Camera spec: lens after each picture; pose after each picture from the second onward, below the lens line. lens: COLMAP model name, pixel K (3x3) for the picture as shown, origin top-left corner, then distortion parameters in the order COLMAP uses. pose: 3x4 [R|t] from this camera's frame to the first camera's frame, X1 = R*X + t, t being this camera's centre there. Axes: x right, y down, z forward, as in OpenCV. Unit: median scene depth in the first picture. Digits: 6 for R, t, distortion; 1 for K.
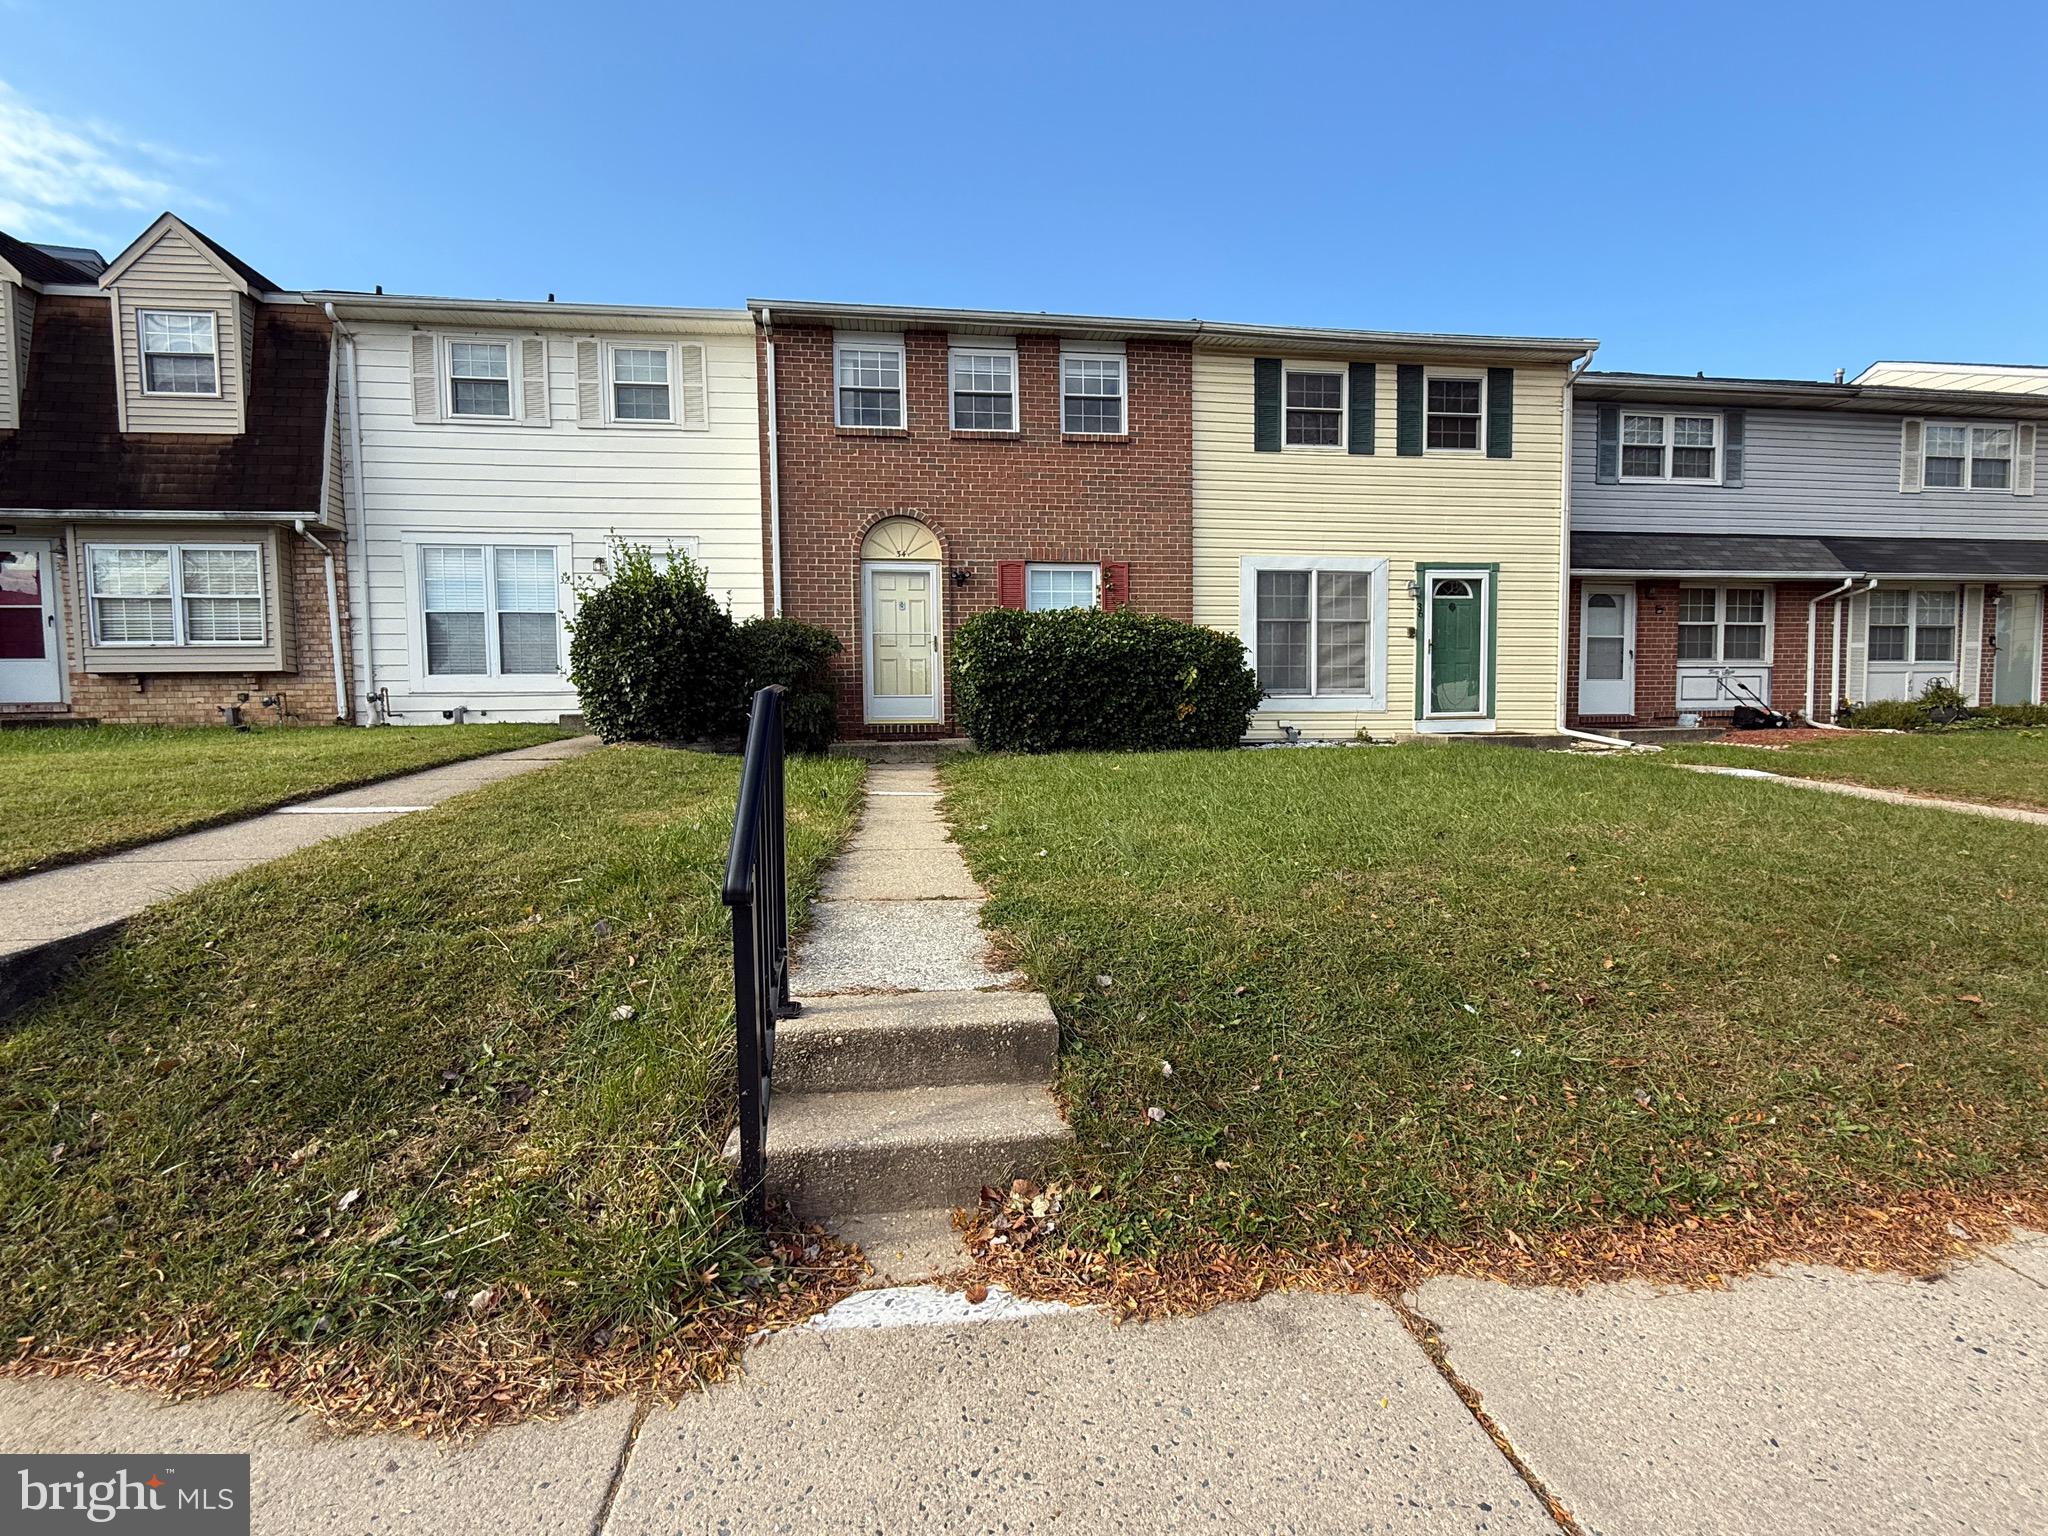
lens RADIAL K [[903.5, 0, 1023.4], [0, 903.5, 768.0], [0, 0, 1]] dist [-0.003501, 0.001702]
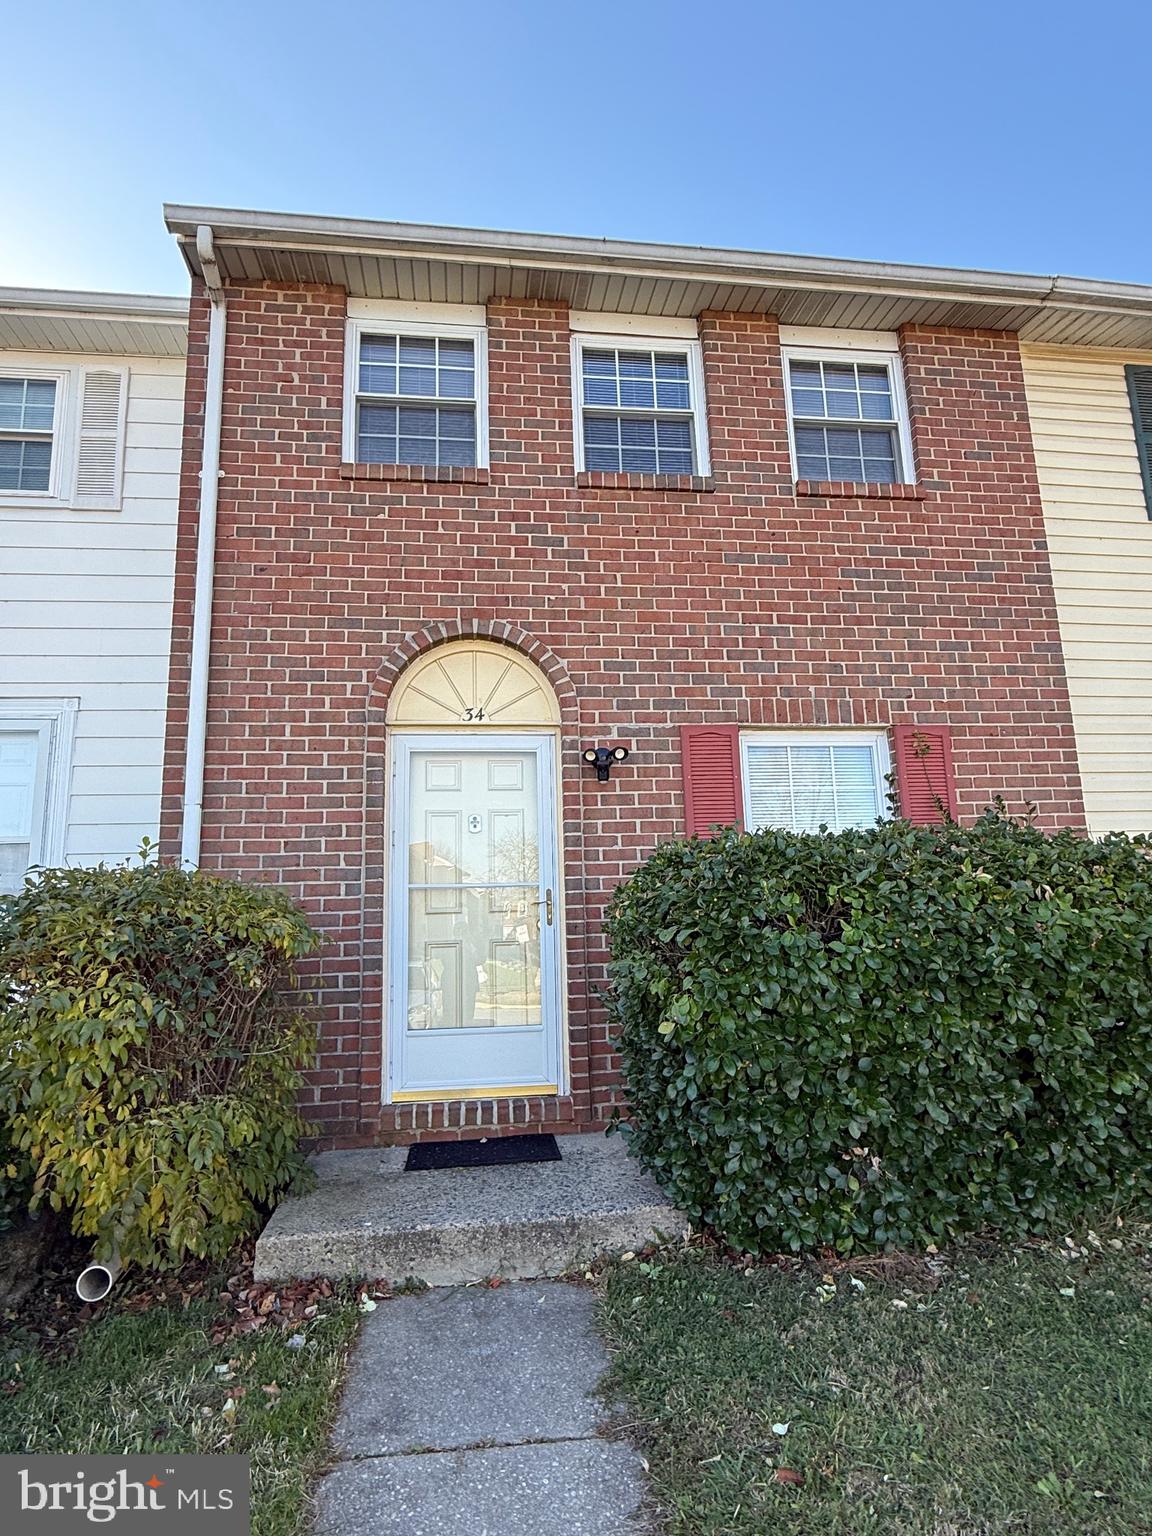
lens RADIAL K [[855.2, 0, 579.4], [0, 855.2, 764.8], [0, 0, 1]] dist [-0.007722, 0.001326]
pose [[0.999845, -0.017615, -0.000479, -0.080654], [0.016998, 0.971245, -0.237476, -0.105338], [0.004649, 0.237431, 0.971393, 0.573285]]
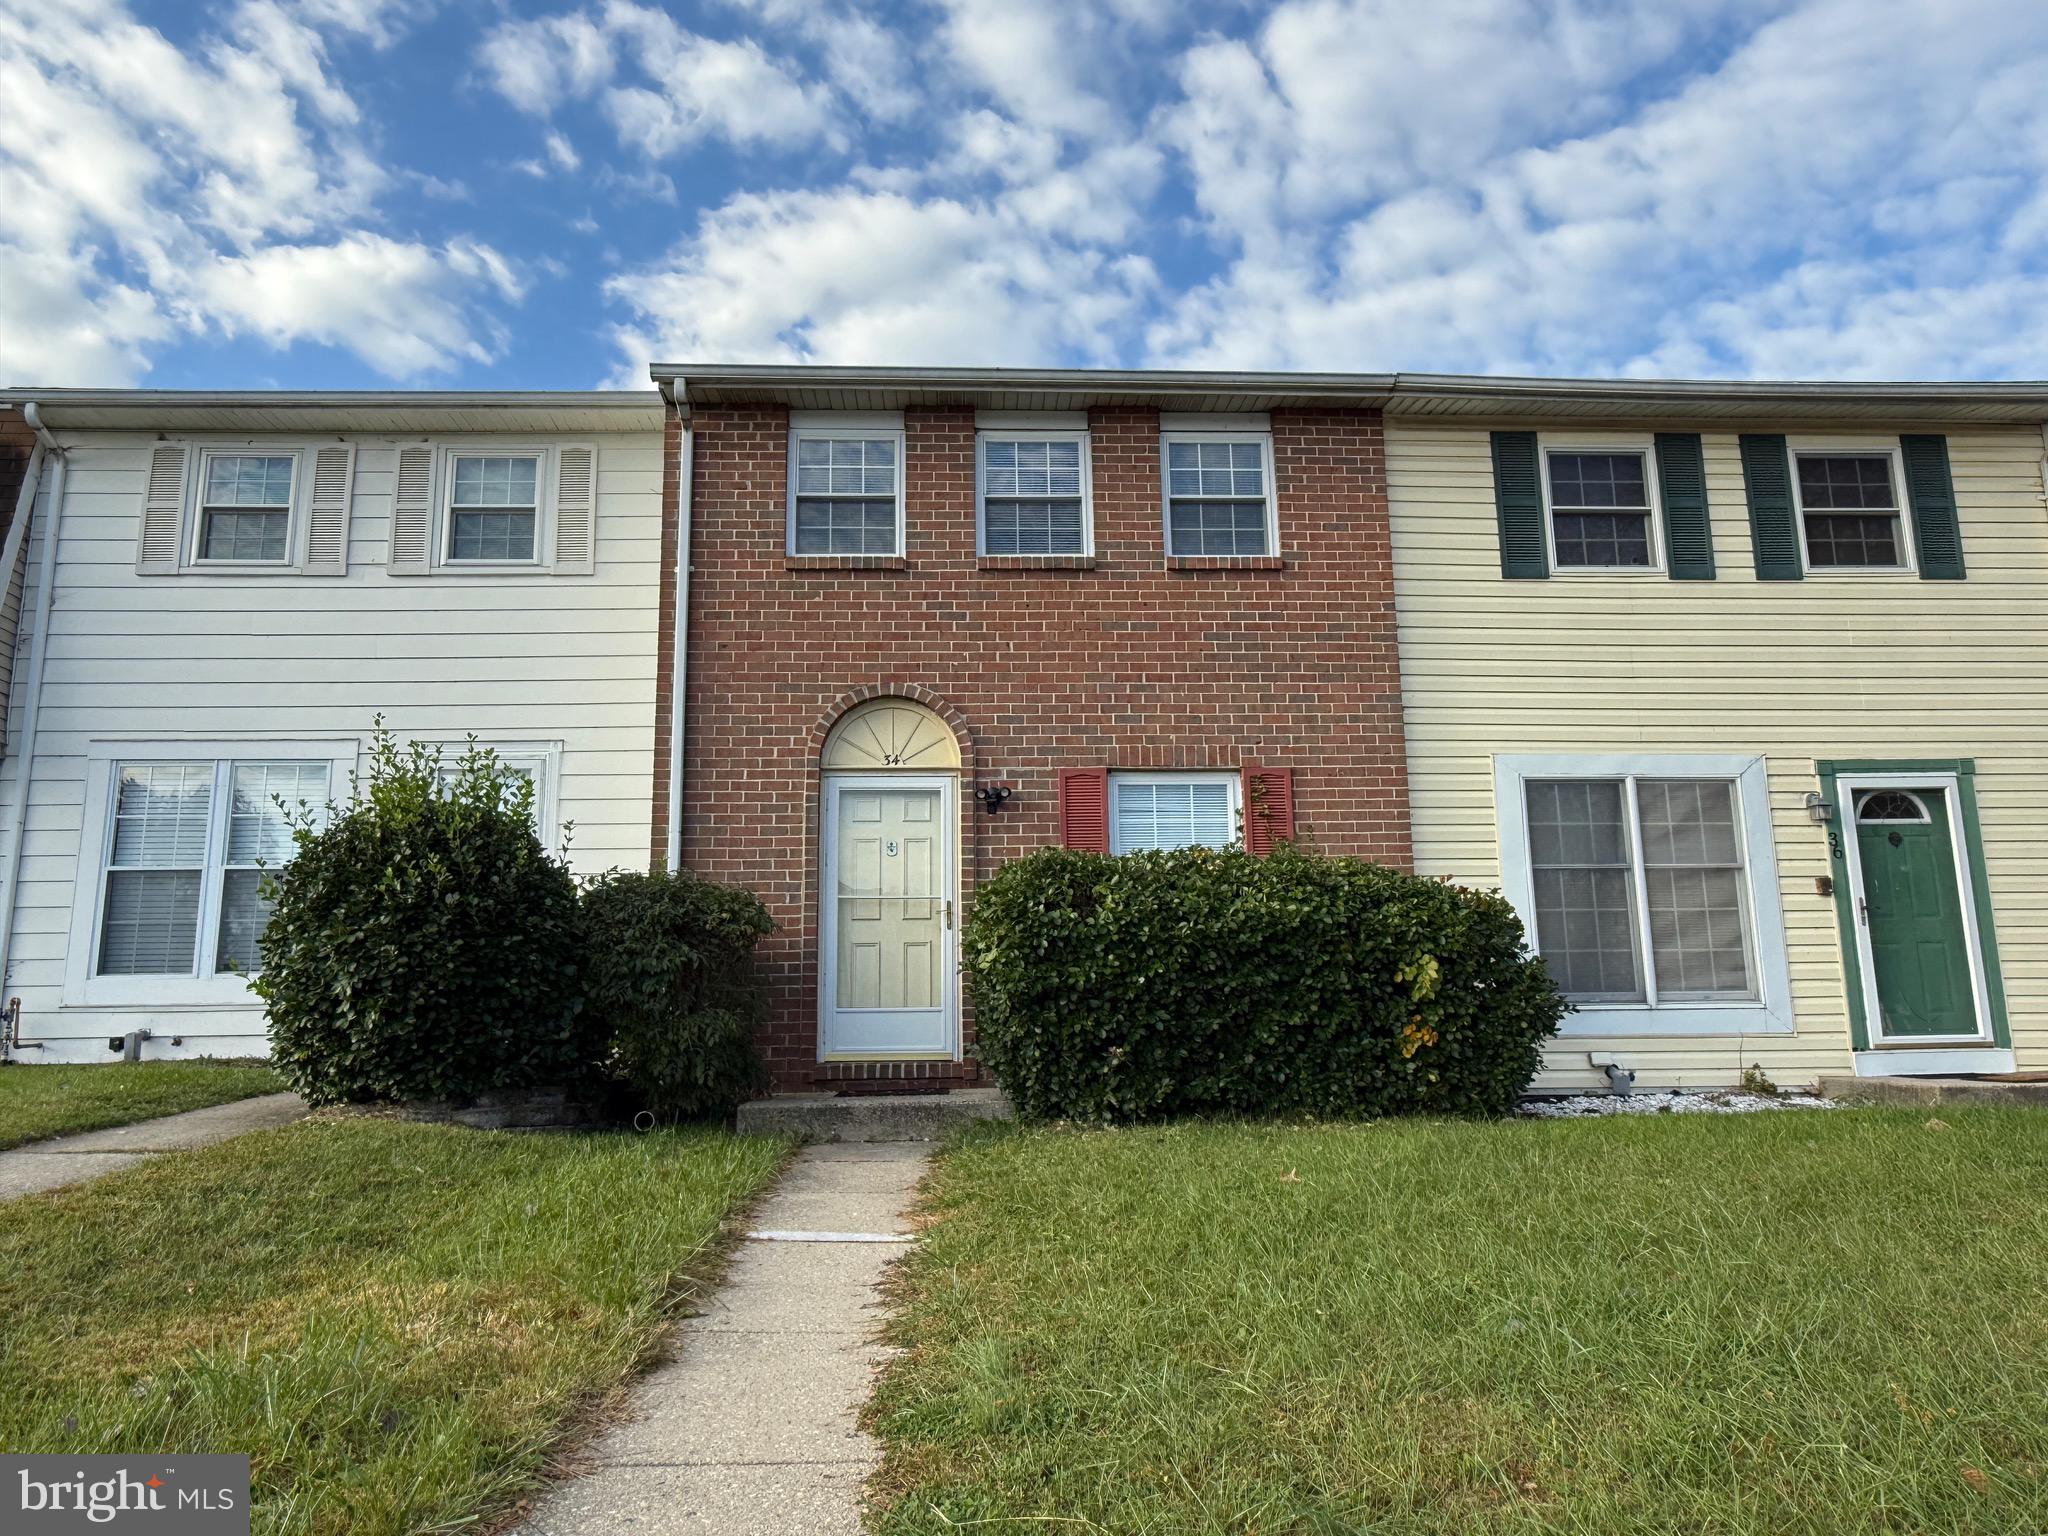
lens RADIAL K [[1341.9, 0, 1025.9], [0, 1341.9, 771.4], [0, 0, 1]] dist [-0.010814, 0.023668]
pose [[0.996594, -0.018125, -0.080447, 0.018676], [-0.001729, 0.970741, -0.240124, -0.024557], [0.082445, 0.239446, 0.967403, 0.179534]]
